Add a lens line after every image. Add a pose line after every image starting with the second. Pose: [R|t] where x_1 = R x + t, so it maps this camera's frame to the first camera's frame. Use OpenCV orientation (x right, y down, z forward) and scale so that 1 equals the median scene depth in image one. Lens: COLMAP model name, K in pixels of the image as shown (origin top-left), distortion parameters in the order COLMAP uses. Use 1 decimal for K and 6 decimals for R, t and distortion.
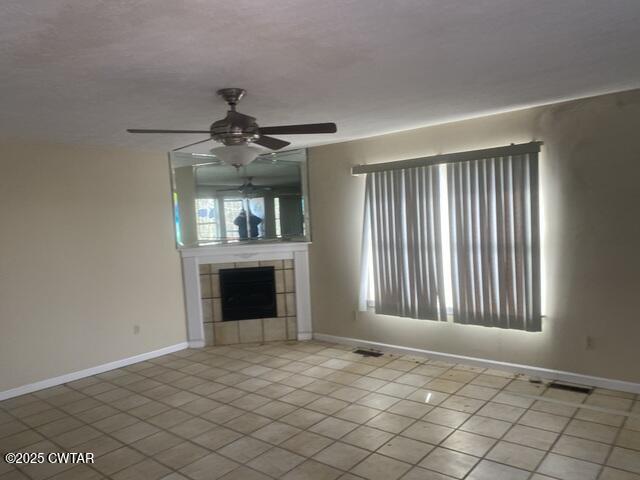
lens RADIAL K [[481.1, 0, 317.6], [0, 481.1, 234.6], [0, 0, 1]] dist [0.000459, -0.011070]
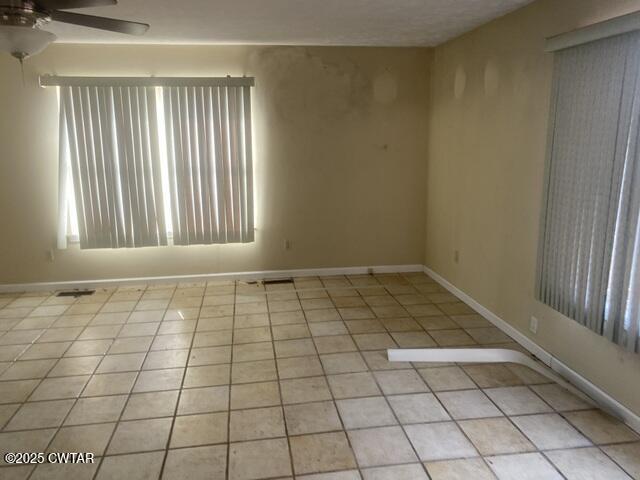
lens RADIAL K [[481.1, 0, 317.8], [0, 481.1, 241.9], [0, 0, 1]] dist [0.000459, -0.011070]
pose [[0.645722, -0.116156, 0.754686, -0.306887], [0.006015, 0.989105, 0.147090, 0.024049], [-0.763549, -0.090440, 0.639385, 0.097806]]
